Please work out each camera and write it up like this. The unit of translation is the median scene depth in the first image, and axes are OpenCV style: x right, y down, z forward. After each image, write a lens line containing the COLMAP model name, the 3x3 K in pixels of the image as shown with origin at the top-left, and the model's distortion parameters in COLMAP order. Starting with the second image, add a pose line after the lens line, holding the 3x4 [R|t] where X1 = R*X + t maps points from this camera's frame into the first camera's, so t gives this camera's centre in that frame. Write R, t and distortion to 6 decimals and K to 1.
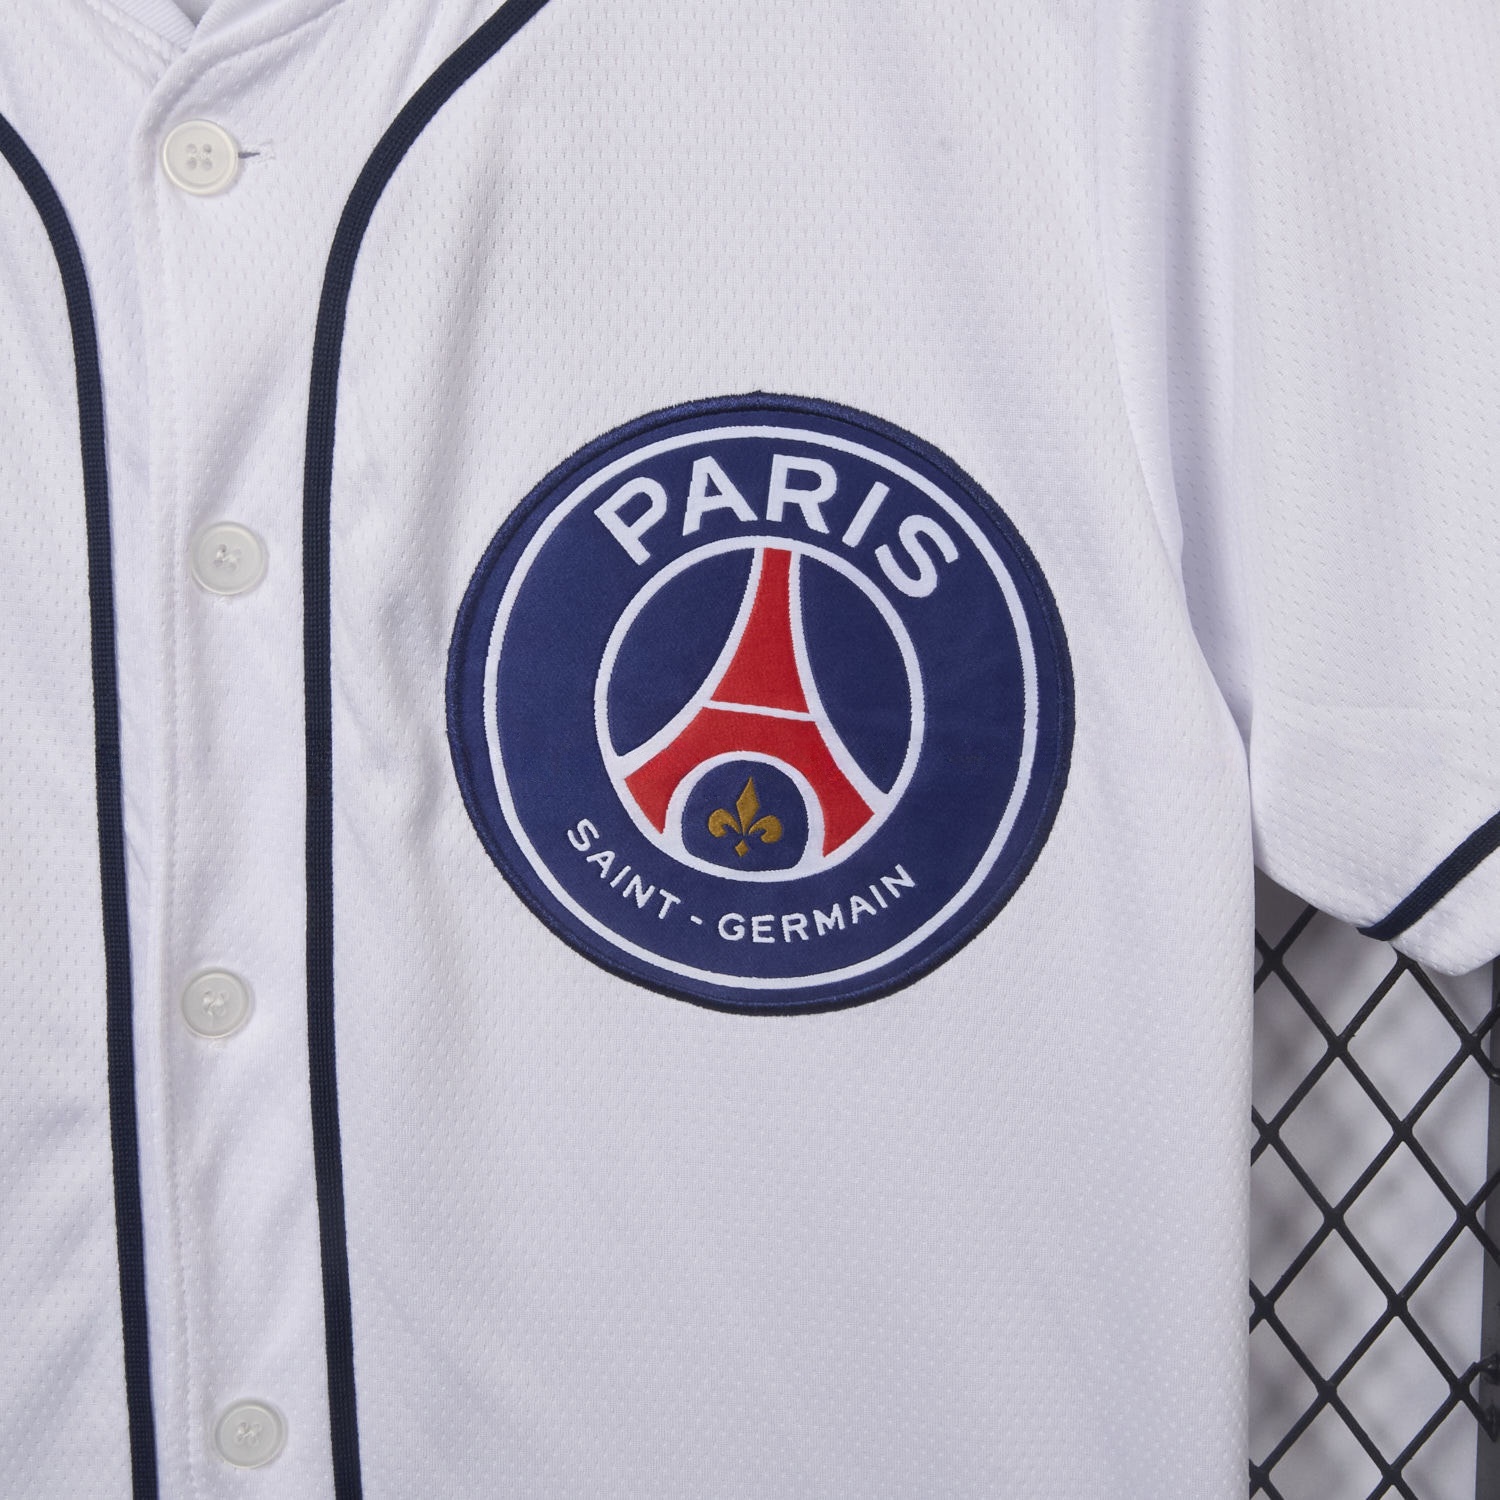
lens RADIAL K [[3520.9, 0, 750.0], [0, 3520.9, 750.0], [0, 0, 1]] dist [-0.131759, -0.281894]
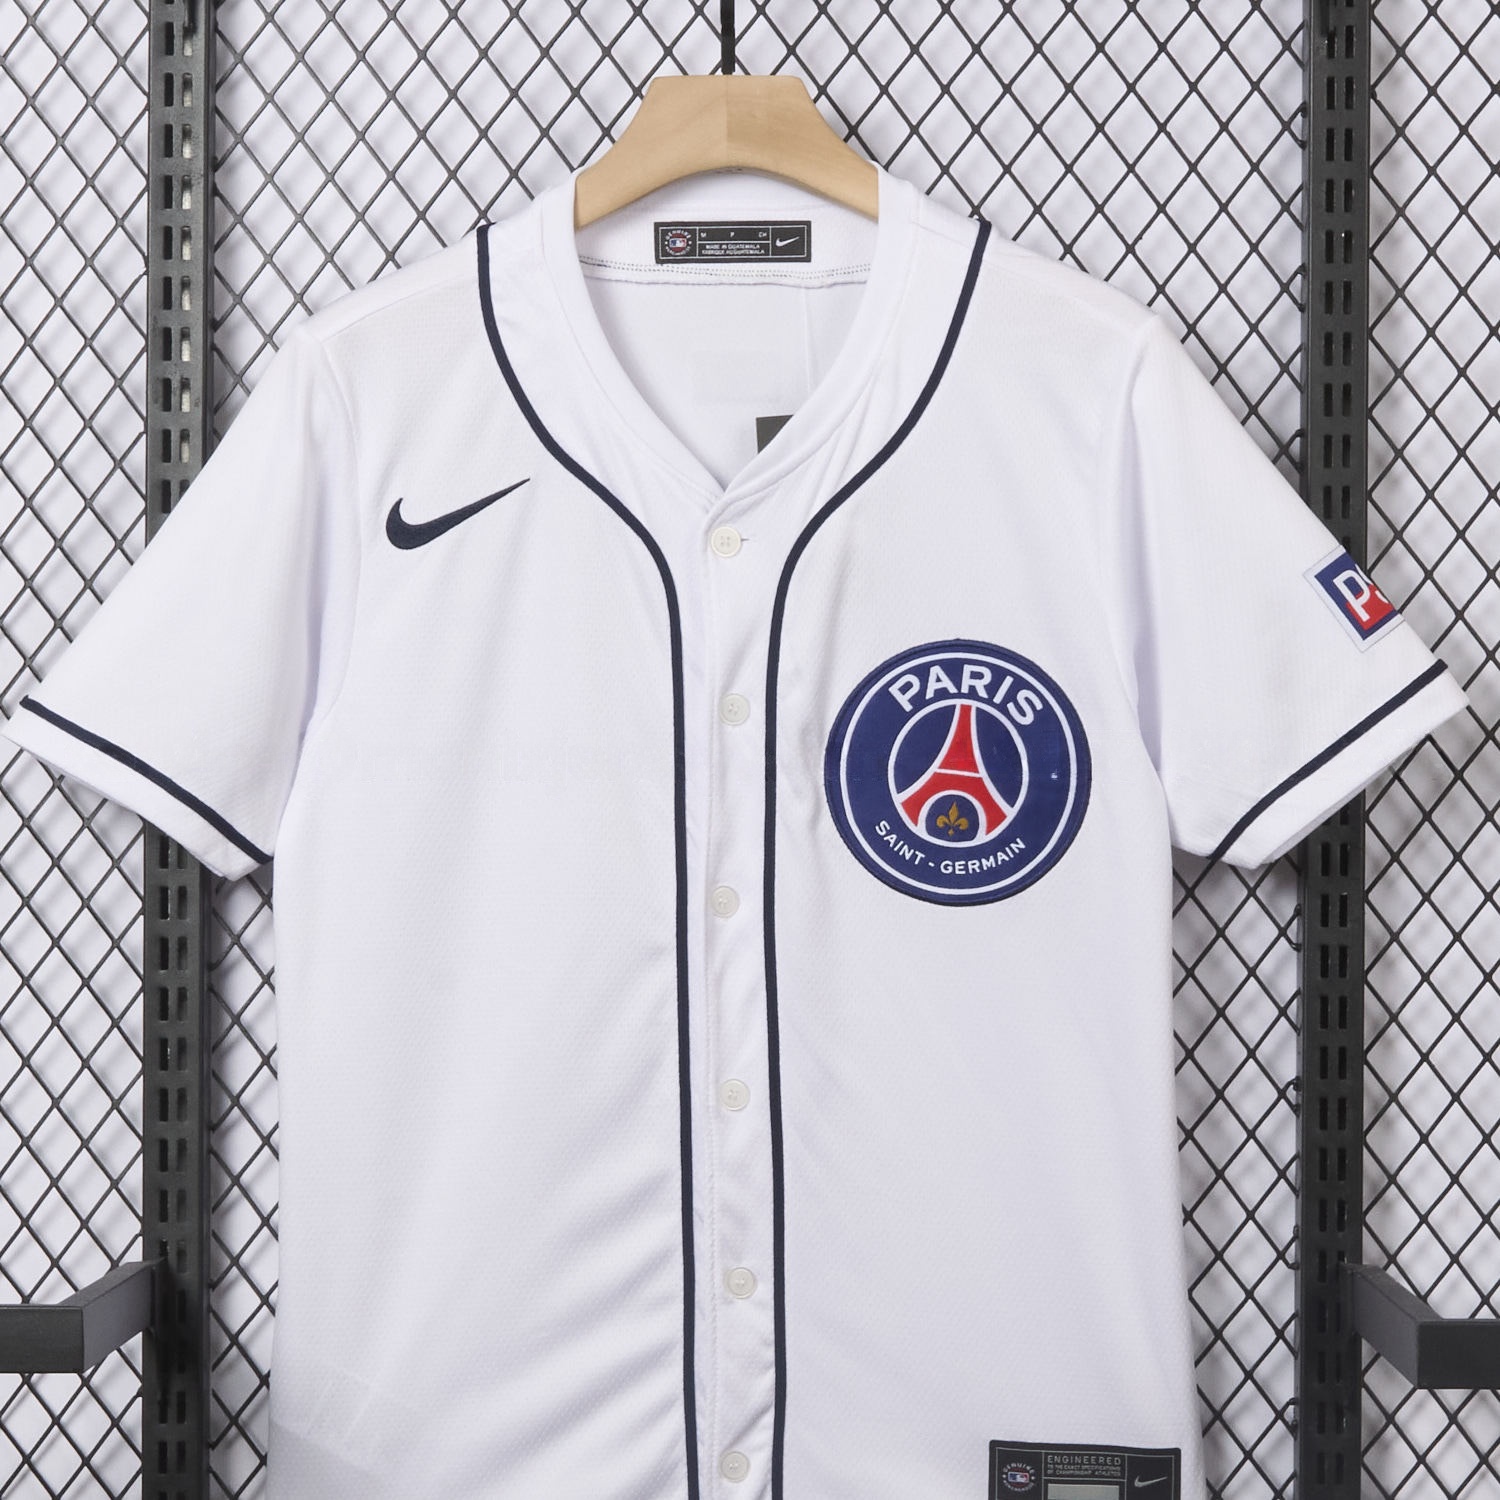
lens RADIAL K [[3535.5, 0, 750.0], [0, 3535.5, 750.0], [0, 0, 1]] dist [-0.029470, 0.136866]
pose [[0.999029, -0.002834, -0.043974, -0.032900], [-0.000010, 0.997915, -0.064544, 0.126939], [0.044066, 0.064482, 0.996946, -1.377187]]
